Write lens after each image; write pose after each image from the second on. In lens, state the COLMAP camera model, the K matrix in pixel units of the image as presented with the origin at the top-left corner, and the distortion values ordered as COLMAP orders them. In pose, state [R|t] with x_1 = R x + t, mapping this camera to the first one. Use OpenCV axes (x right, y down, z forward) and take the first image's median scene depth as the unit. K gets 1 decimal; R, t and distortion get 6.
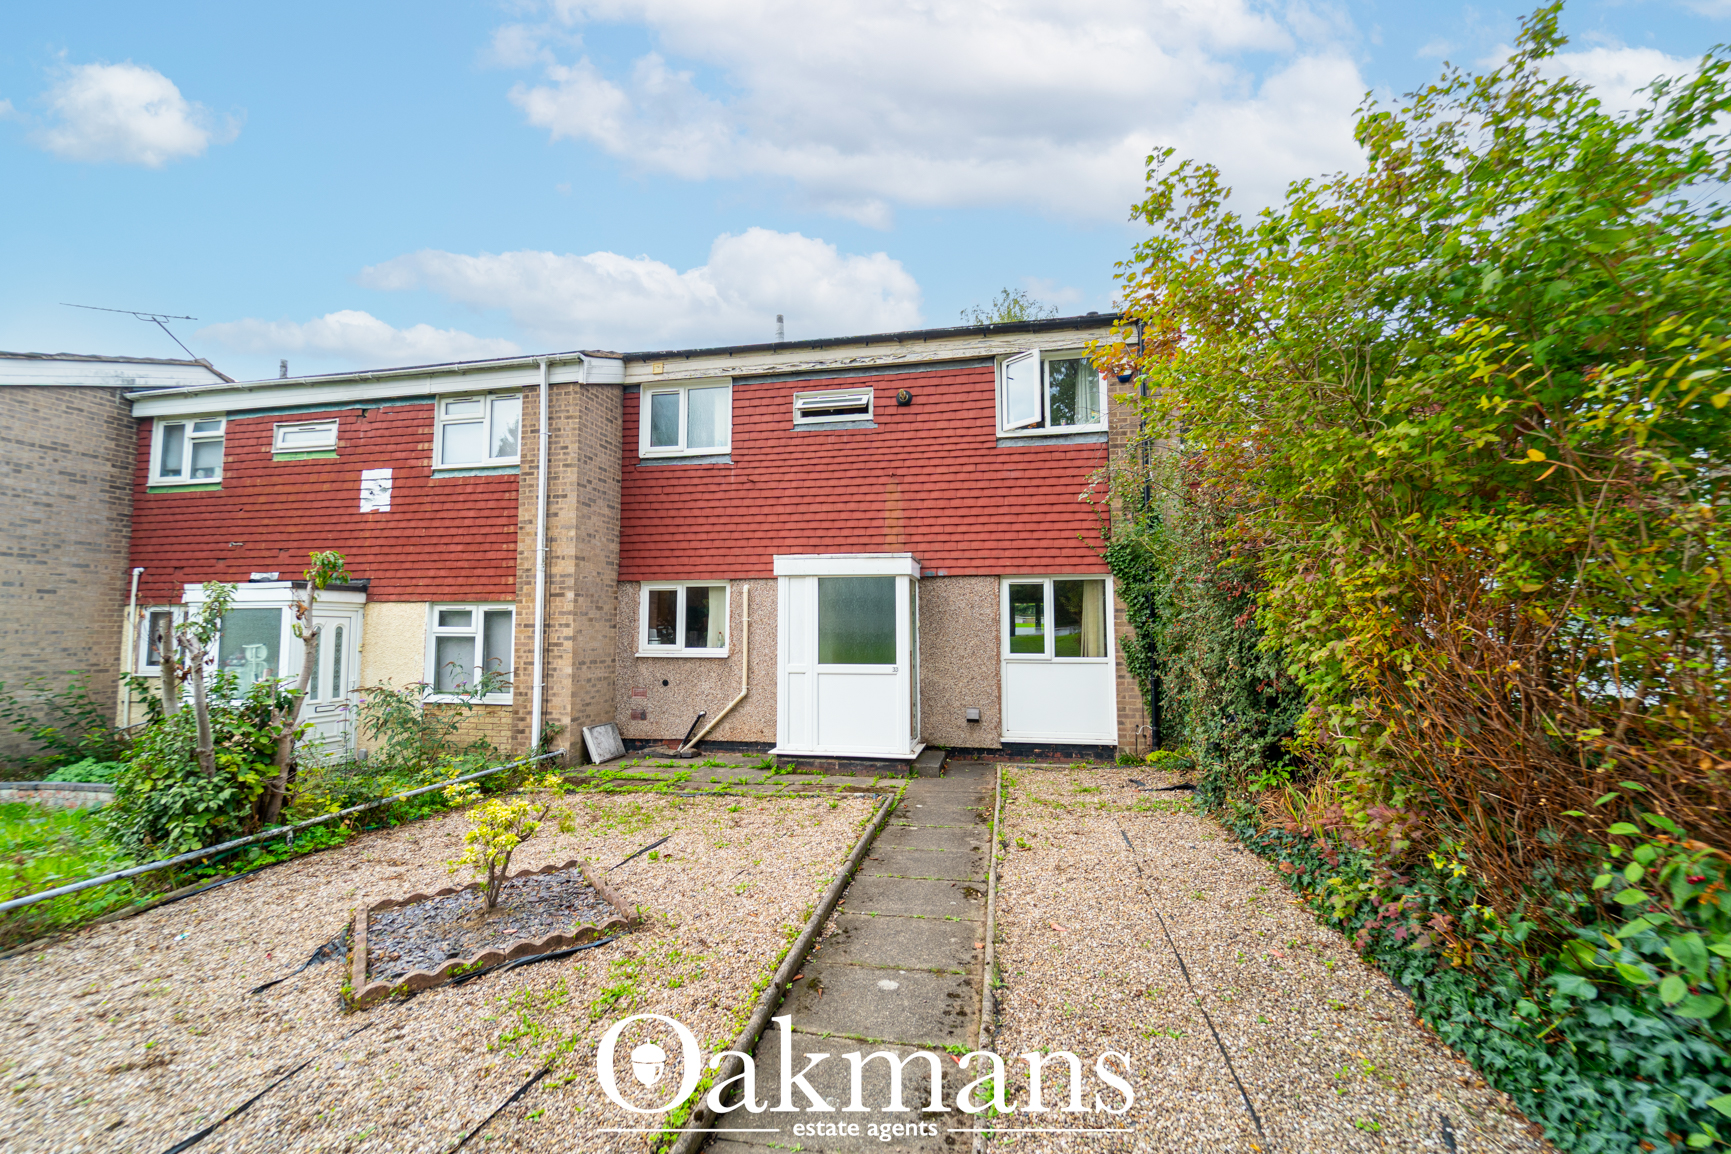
lens RADIAL K [[718.5, 0, 819.1], [0, 718.5, 573.3], [0, 0, 1]] dist [-0.000065, -0.000495]
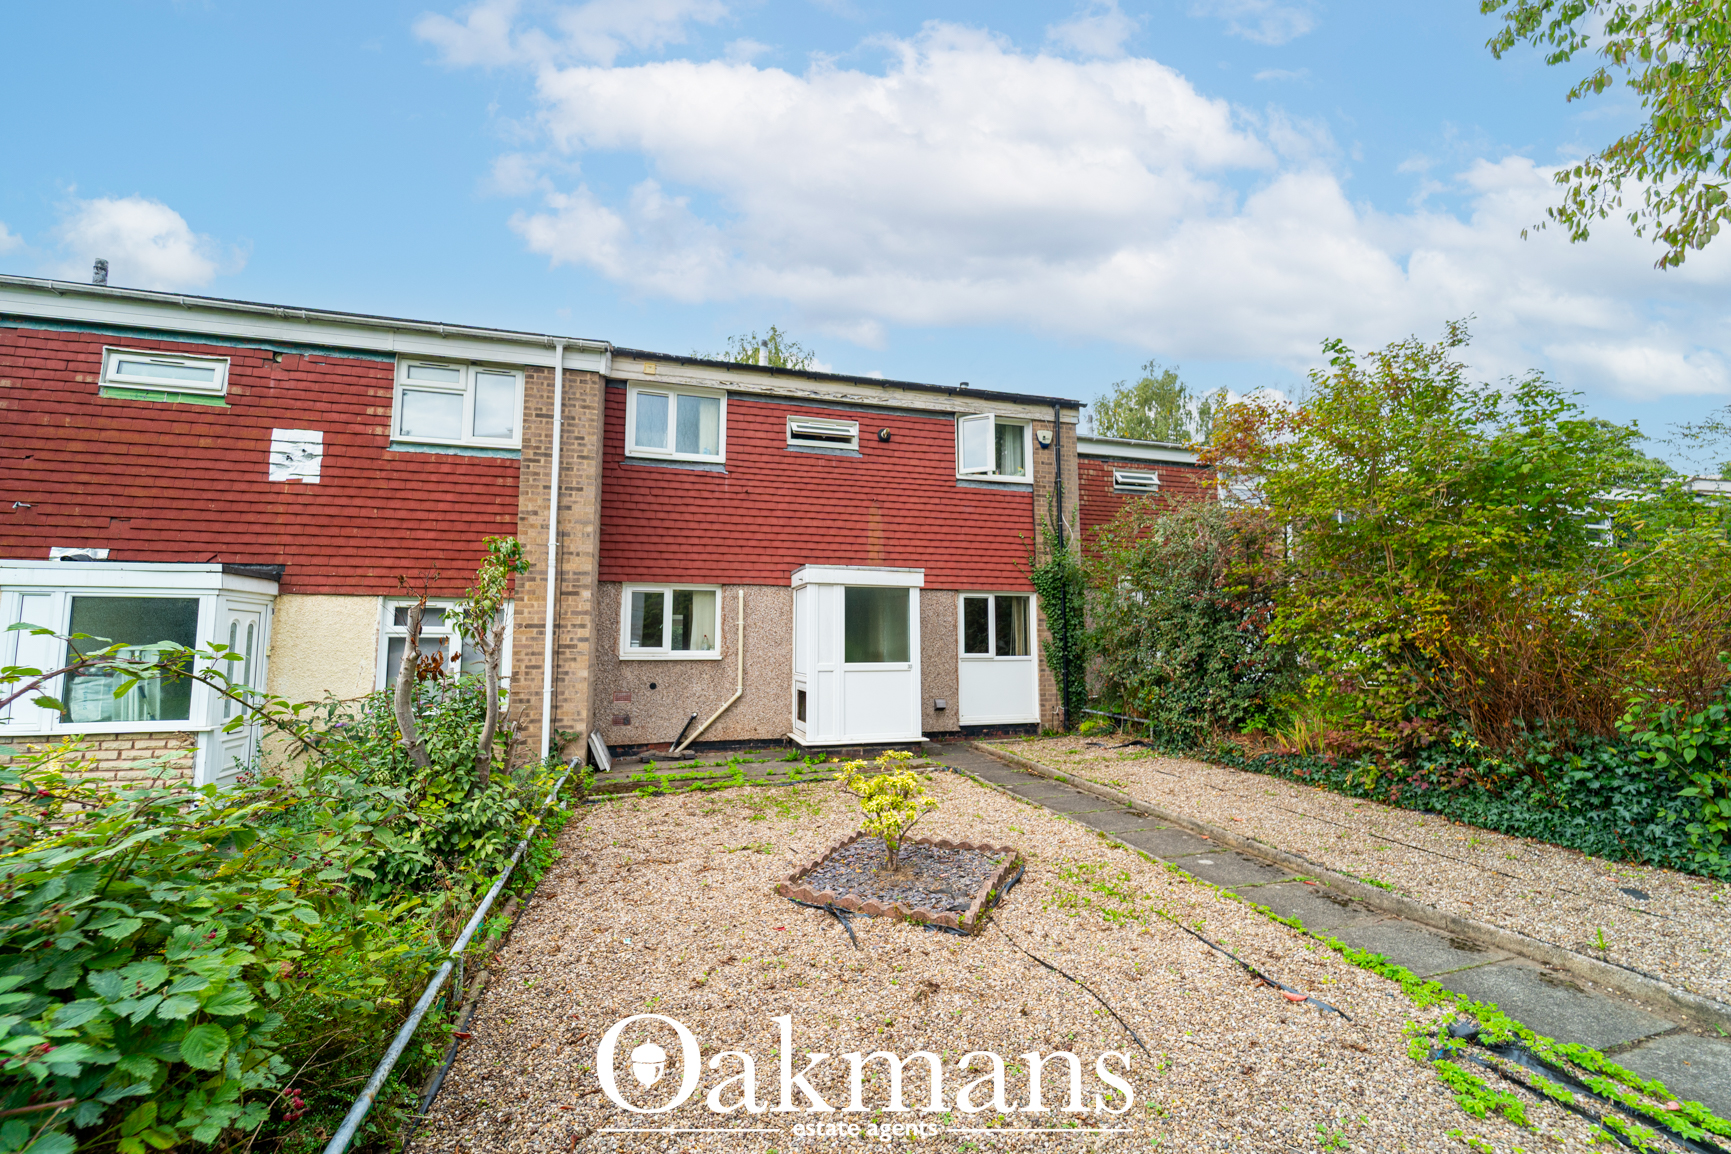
lens RADIAL K [[718.5, 0, 819.1], [0, 718.5, 573.3], [0, 0, 1]] dist [-0.000065, -0.000495]
pose [[0.884479, 0.048204, 0.464084, -0.500816], [-0.039297, 0.998811, -0.028852, 0.017631], [-0.464923, 0.007282, 0.885321, 0.017222]]
